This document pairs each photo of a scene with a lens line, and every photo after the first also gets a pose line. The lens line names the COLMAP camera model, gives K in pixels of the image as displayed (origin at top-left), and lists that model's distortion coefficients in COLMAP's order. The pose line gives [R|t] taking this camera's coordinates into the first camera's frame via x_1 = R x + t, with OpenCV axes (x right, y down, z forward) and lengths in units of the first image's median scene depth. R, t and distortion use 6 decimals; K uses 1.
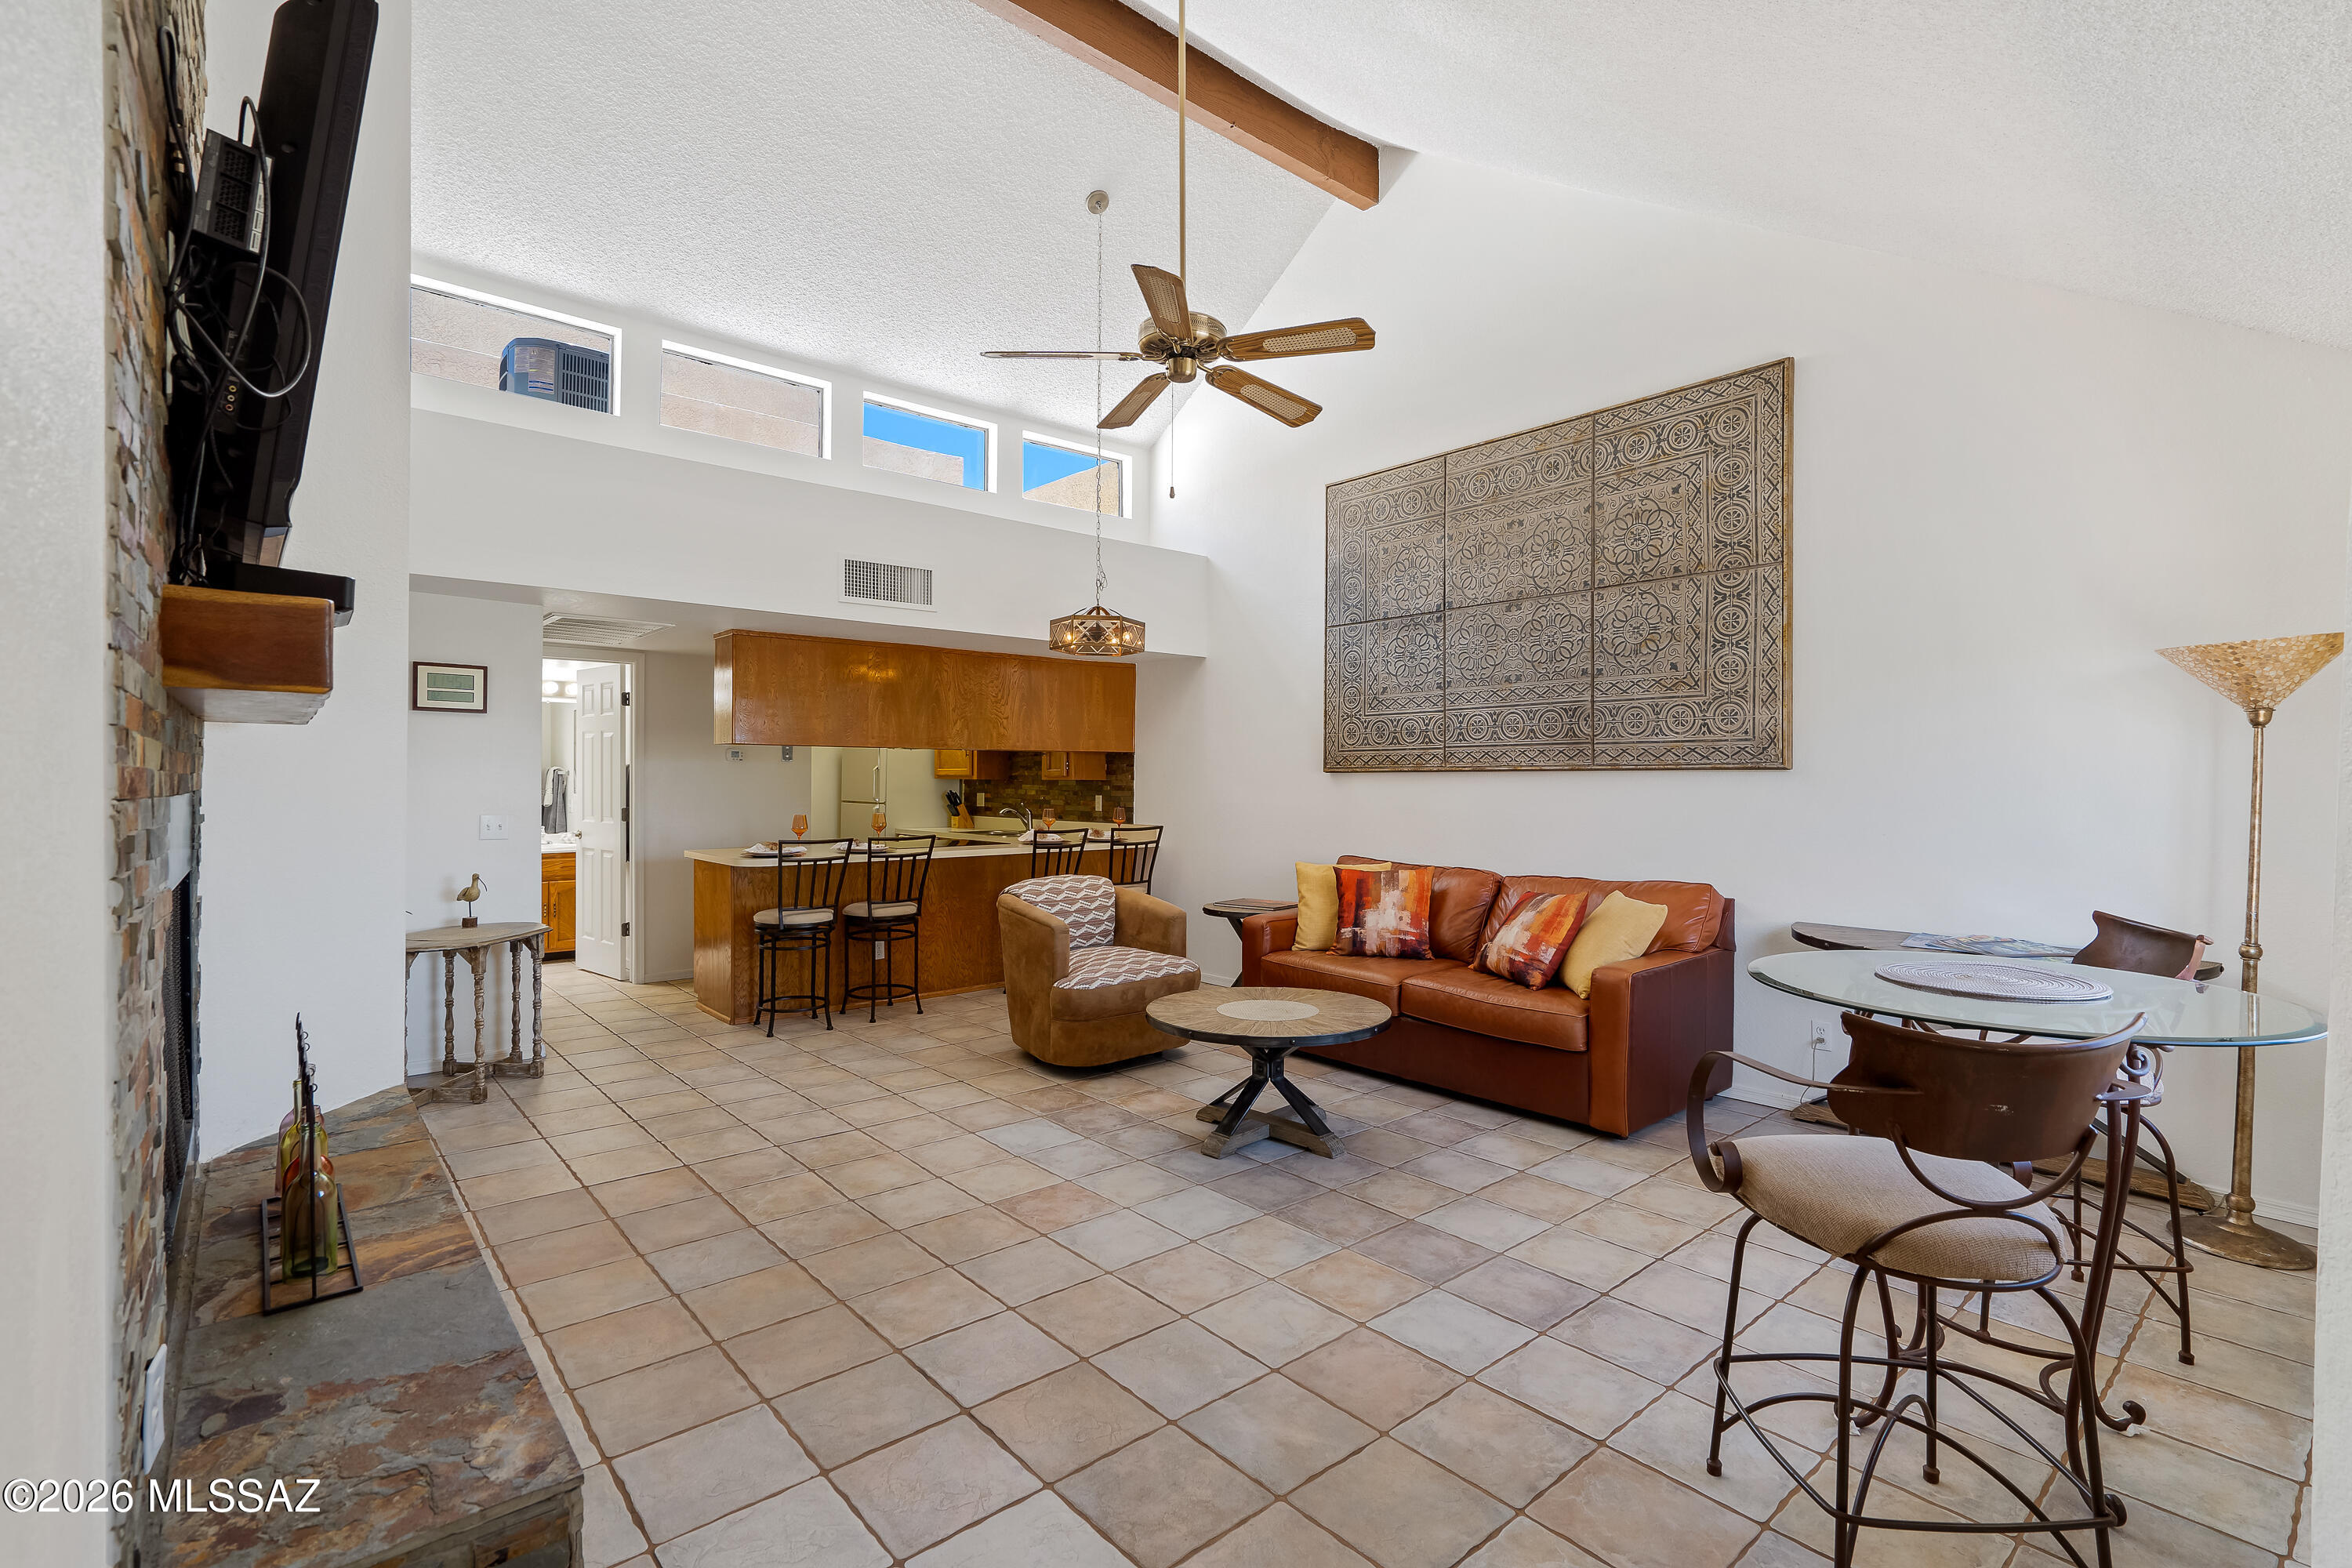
lens RADIAL K [[1078.4, 0, 1170.1], [0, 1078.4, 781.0], [0, 0, 1]] dist [-0.002408, 0.000920]
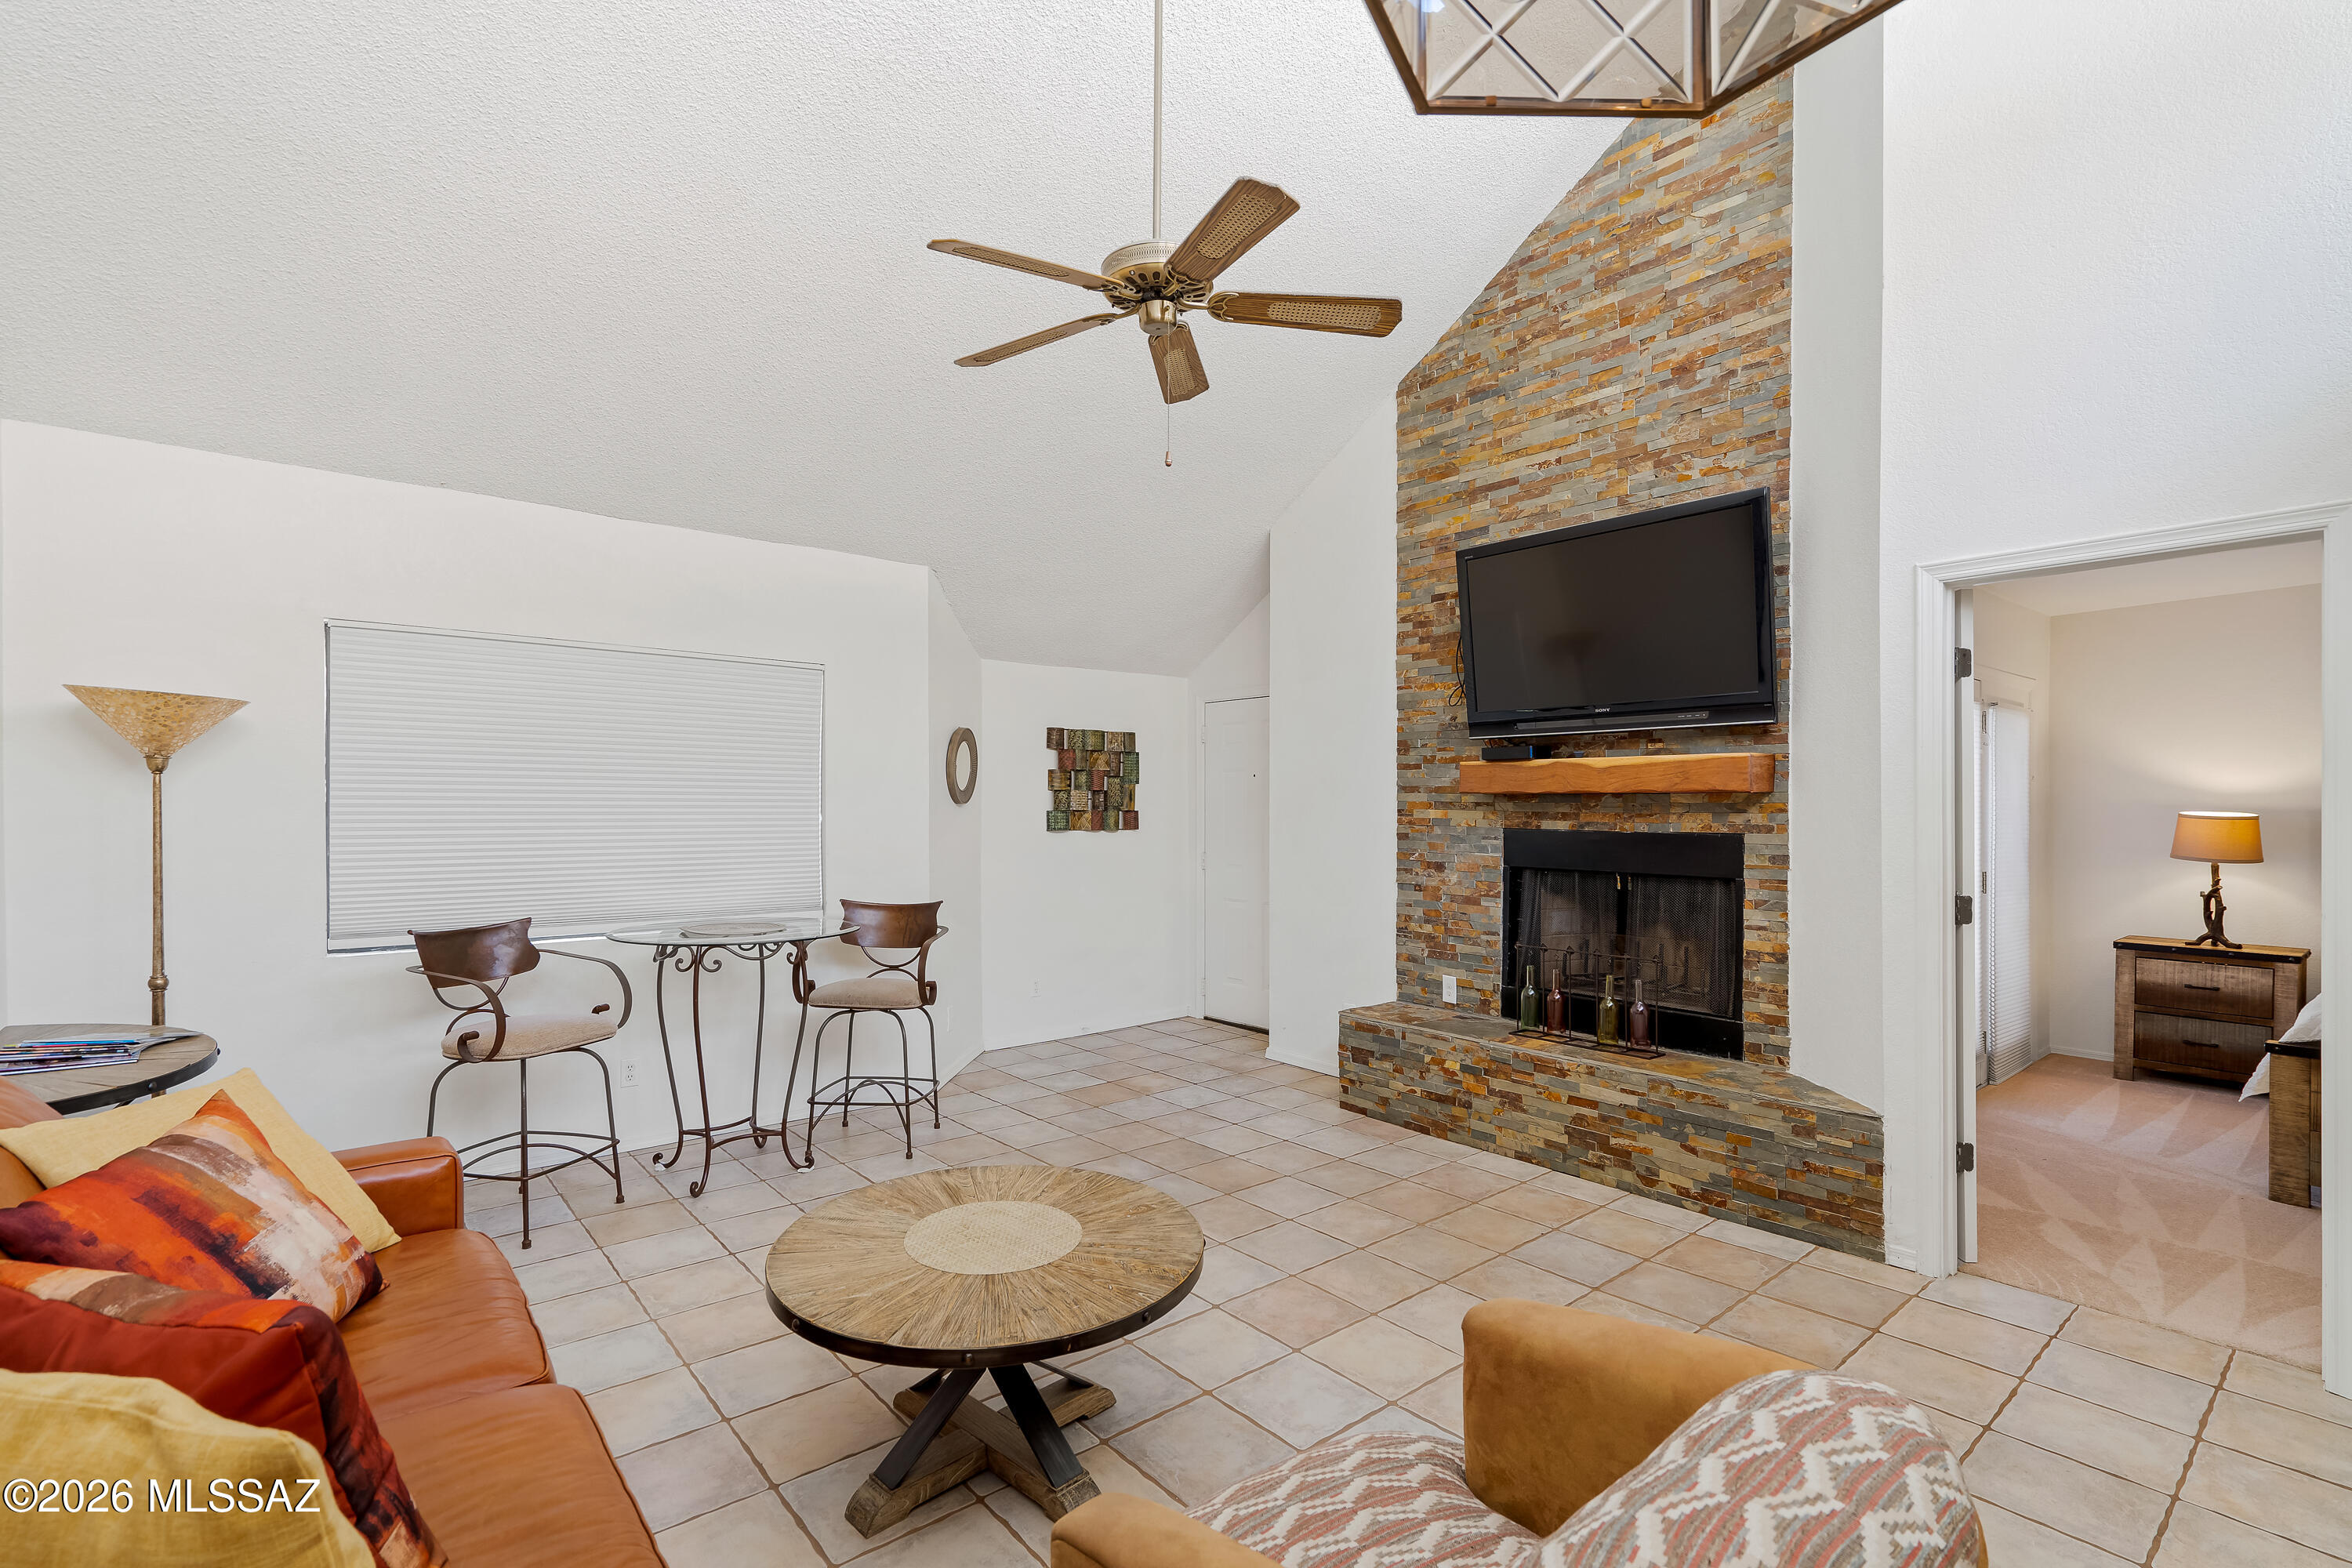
lens RADIAL K [[1078.4, 0, 1172.1], [0, 1078.4, 801.7], [0, 0, 1]] dist [-0.002408, 0.000920]
pose [[-0.999777, -0.008847, 0.019170, -0.007790], [-0.008849, 0.999961, -0.000026, -0.012791], [-0.019169, -0.000196, -0.999816, 0.902353]]
